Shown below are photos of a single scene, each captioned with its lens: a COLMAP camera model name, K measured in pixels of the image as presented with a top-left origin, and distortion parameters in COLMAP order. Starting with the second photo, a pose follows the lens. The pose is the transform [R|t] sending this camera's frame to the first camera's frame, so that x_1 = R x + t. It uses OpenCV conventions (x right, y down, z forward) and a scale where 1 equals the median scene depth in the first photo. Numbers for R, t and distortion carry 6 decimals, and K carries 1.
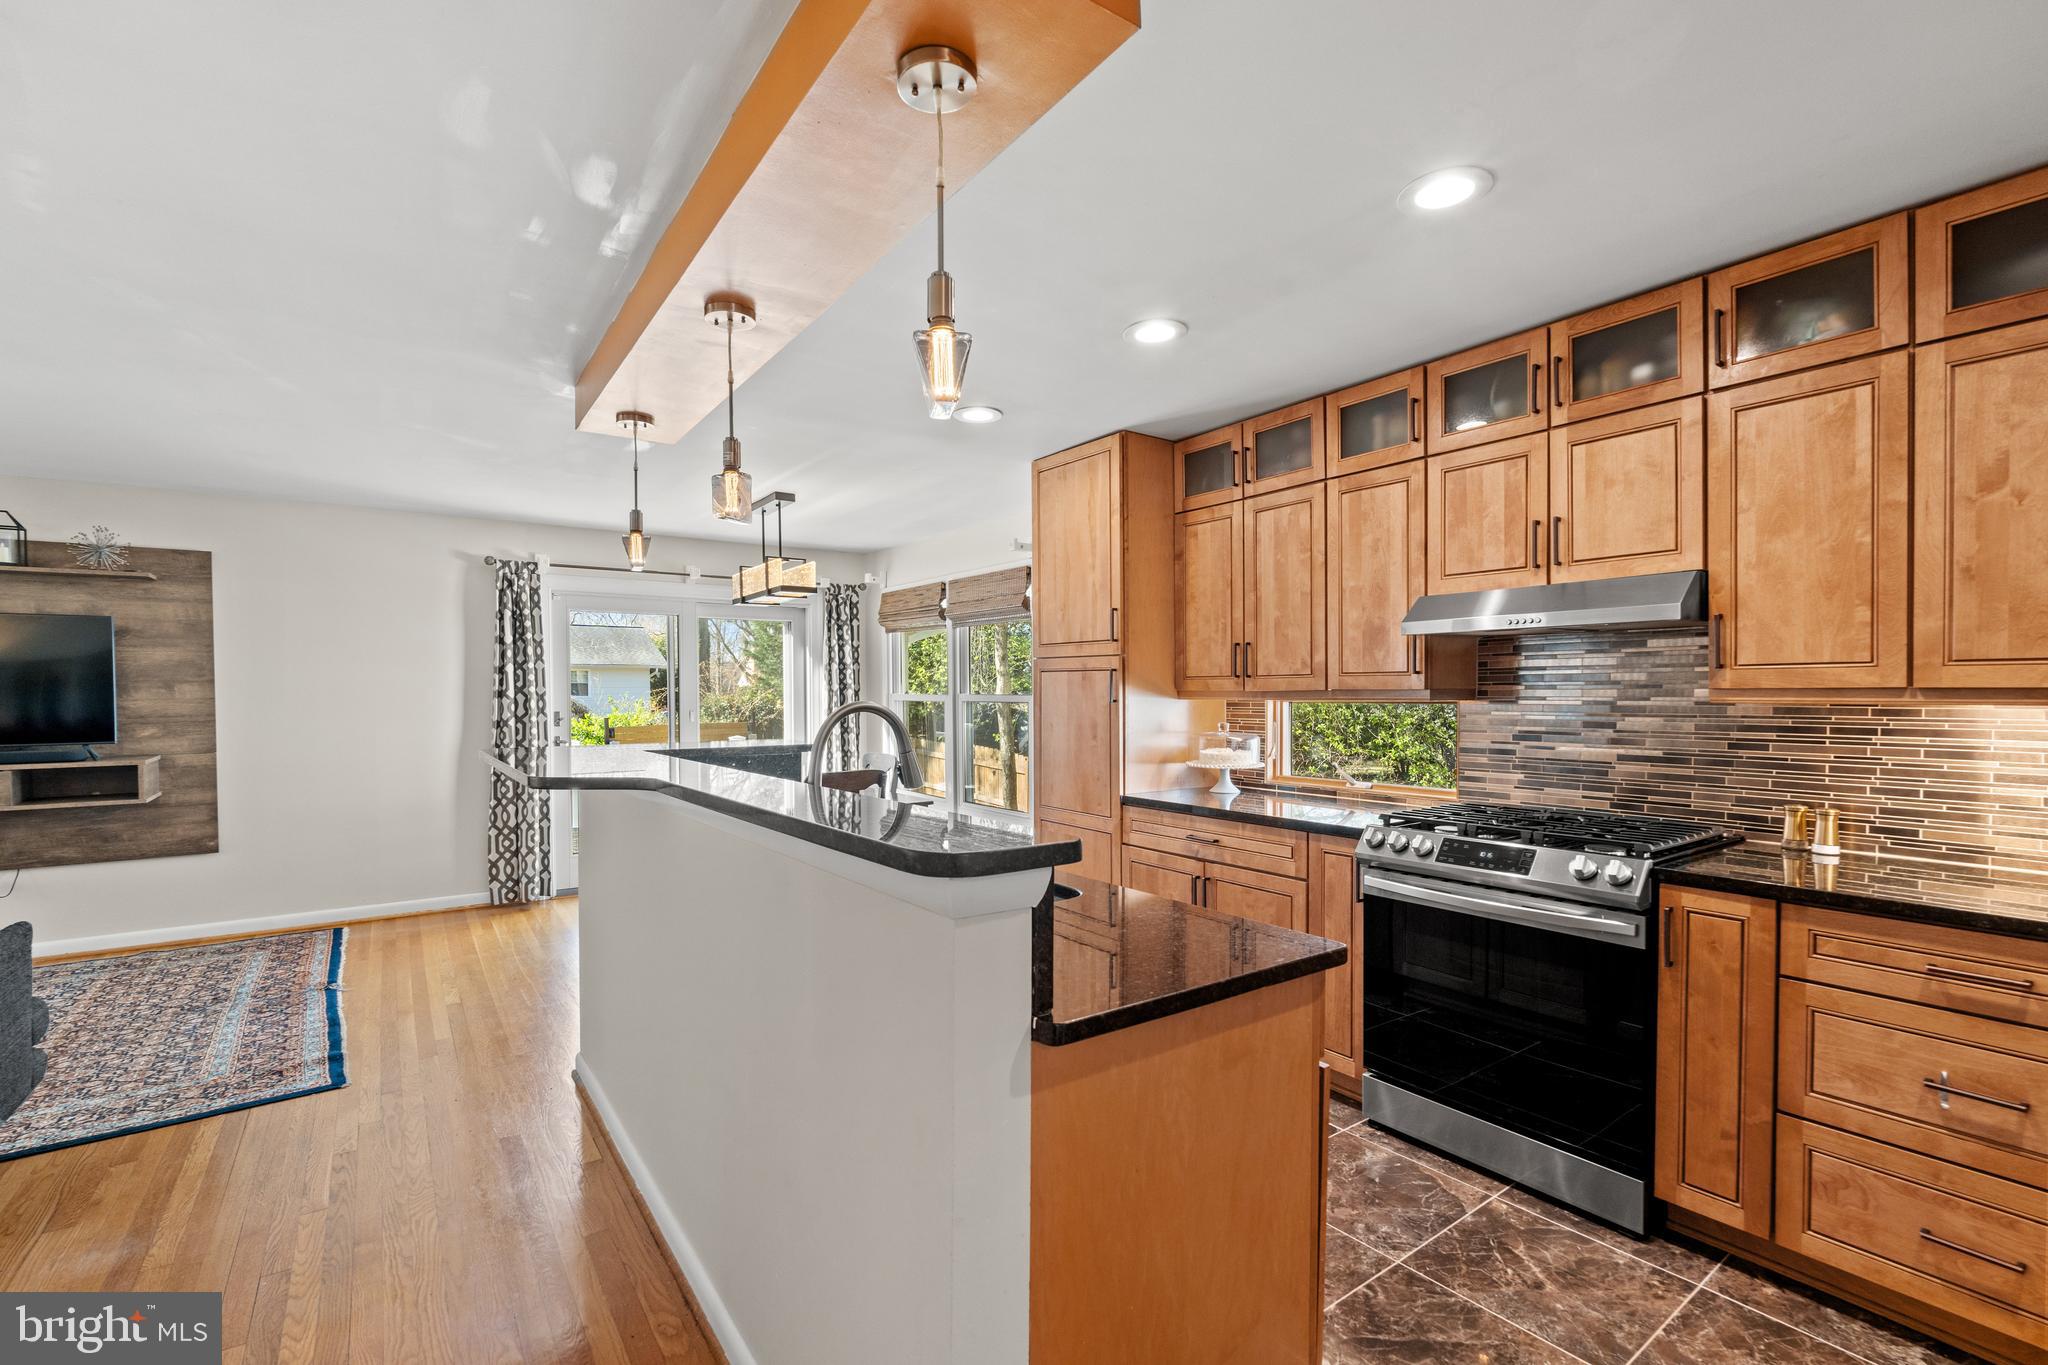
lens RADIAL K [[907.9, 0, 1013.0], [0, 907.9, 686.5], [0, 0, 1]] dist [-0.010065, -0.000359]
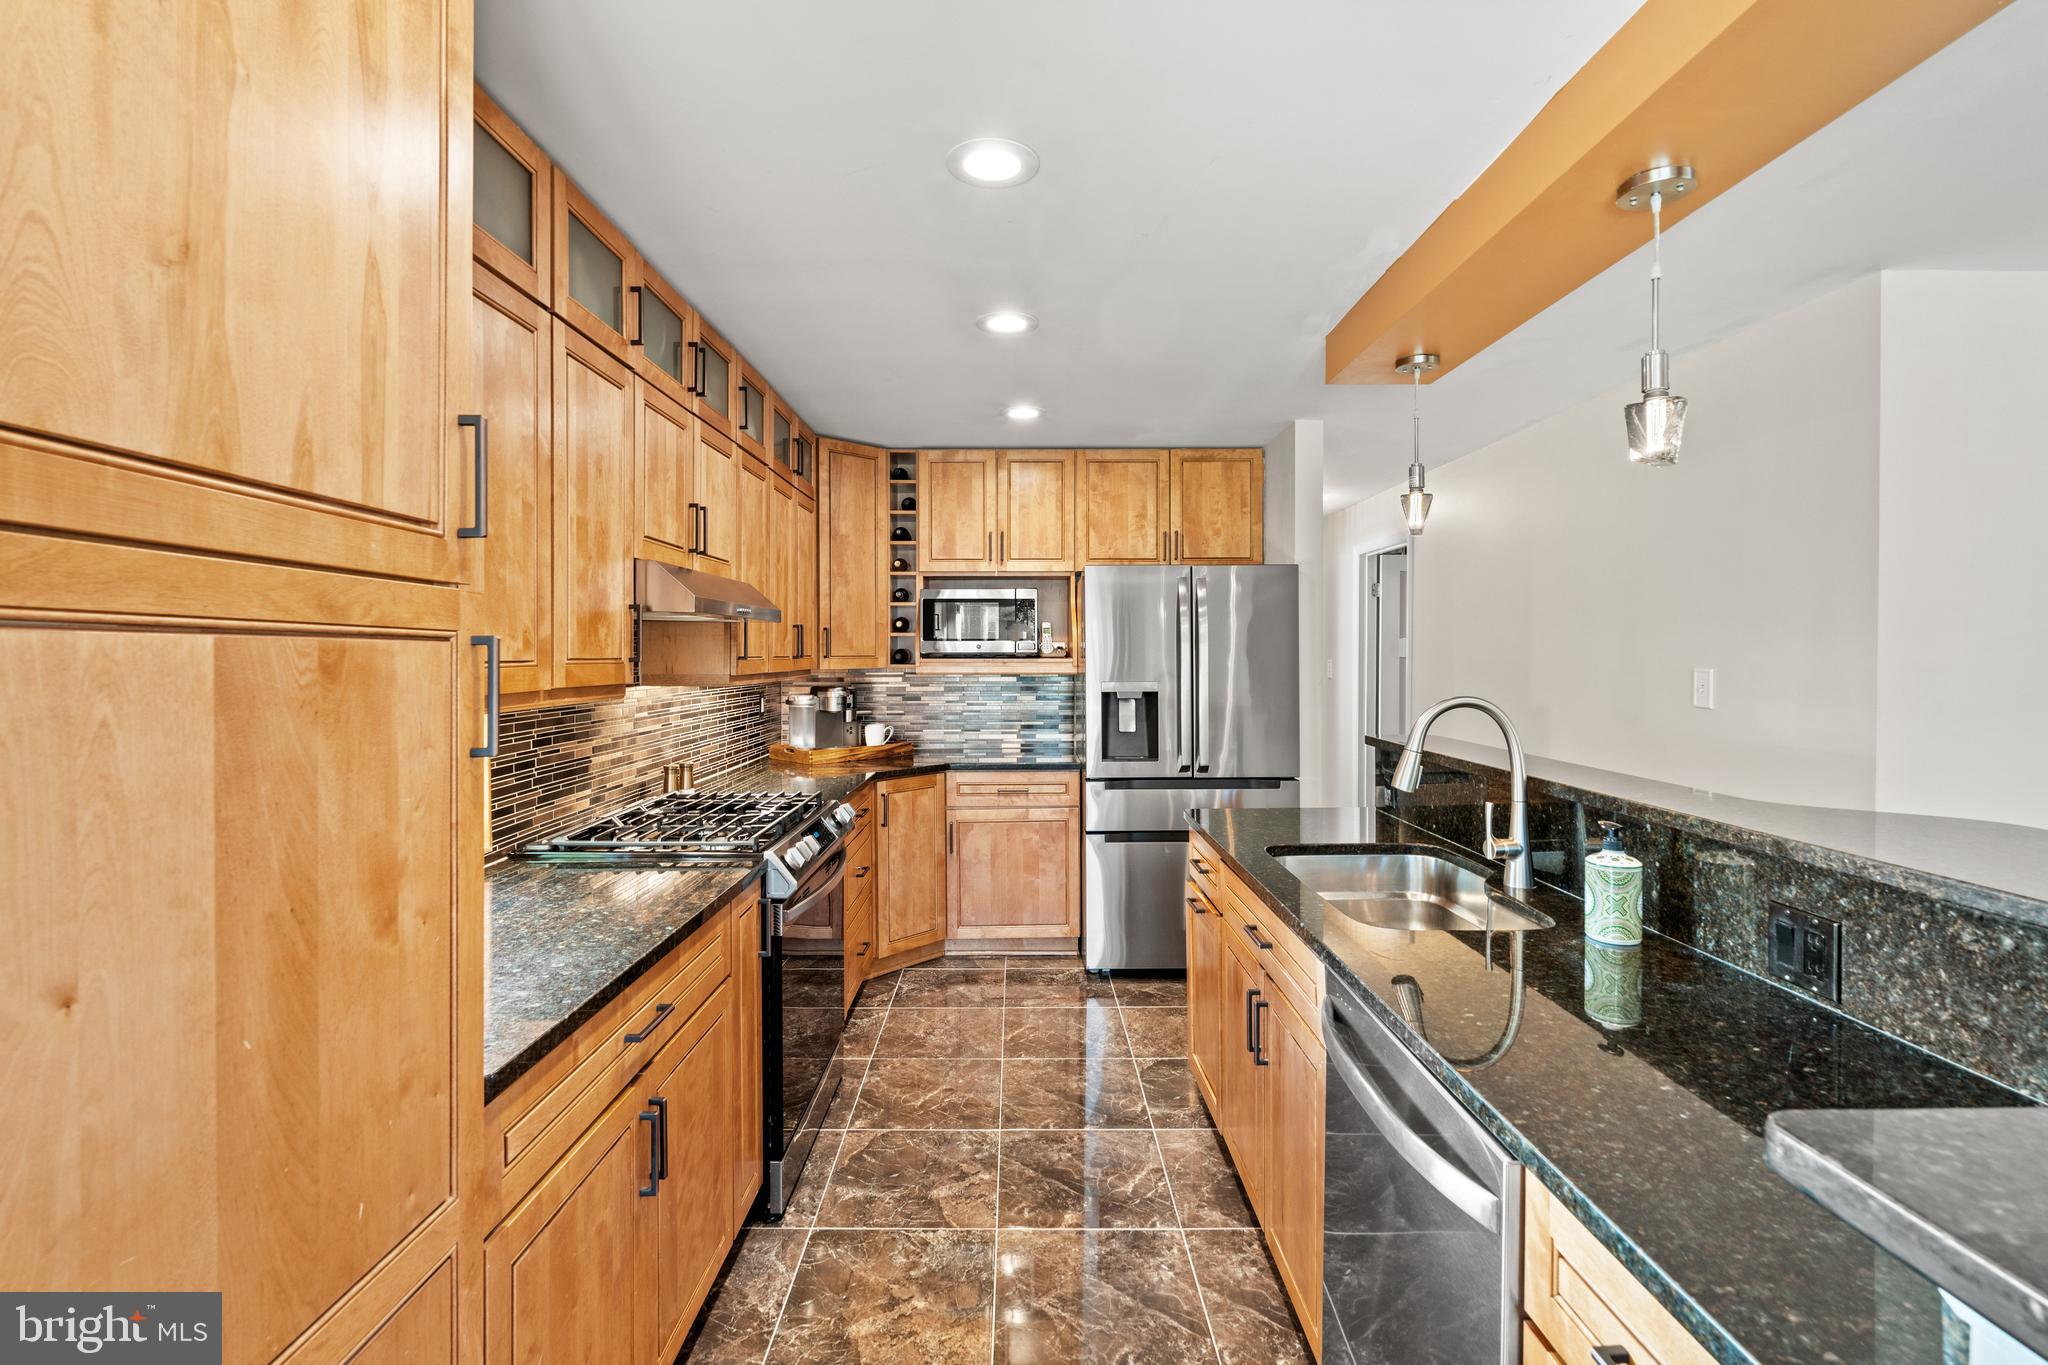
lens RADIAL K [[899.7, 0, 1018.5], [0, 899.7, 658.9], [0, 0, 1]] dist [-0.001697, 0.000092]
pose [[-0.816201, 0.006210, 0.577735, -0.177903], [0.008069, 0.999967, 0.000650, -0.010950], [-0.577712, 0.005192, -0.816224, 1.099086]]
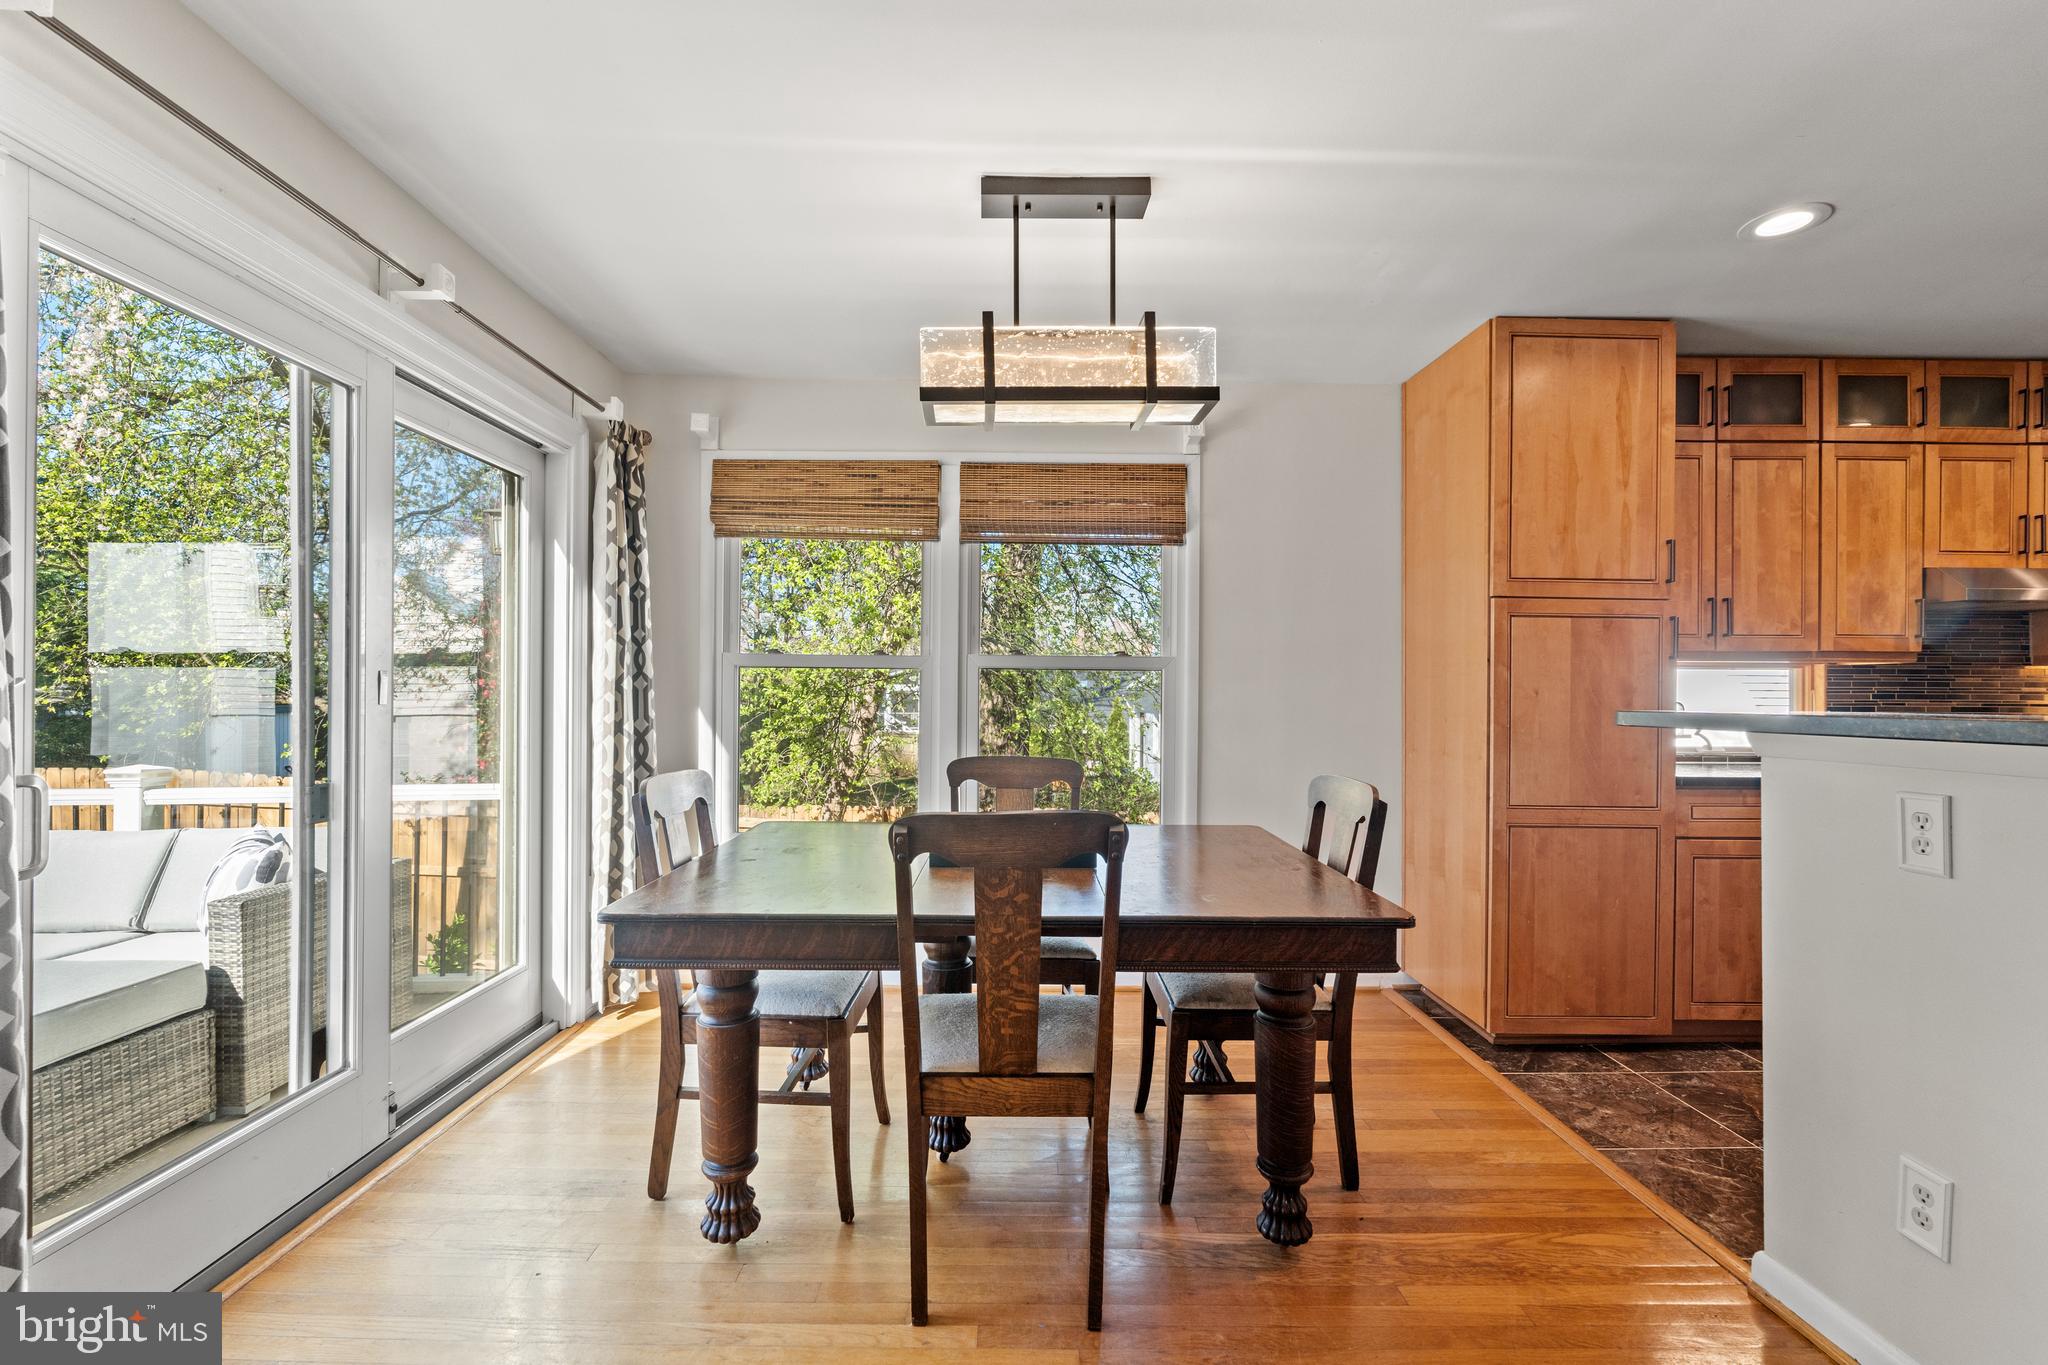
lens RADIAL K [[907.9, 0, 1013.0], [0, 907.9, 686.5], [0, 0, 1]] dist [-0.010065, -0.000359]
pose [[0.569352, 0.016874, 0.821921, -0.833333], [-0.011868, 0.999854, -0.012306, 0.055790], [-0.822008, -0.002748, 0.569469, 0.996520]]
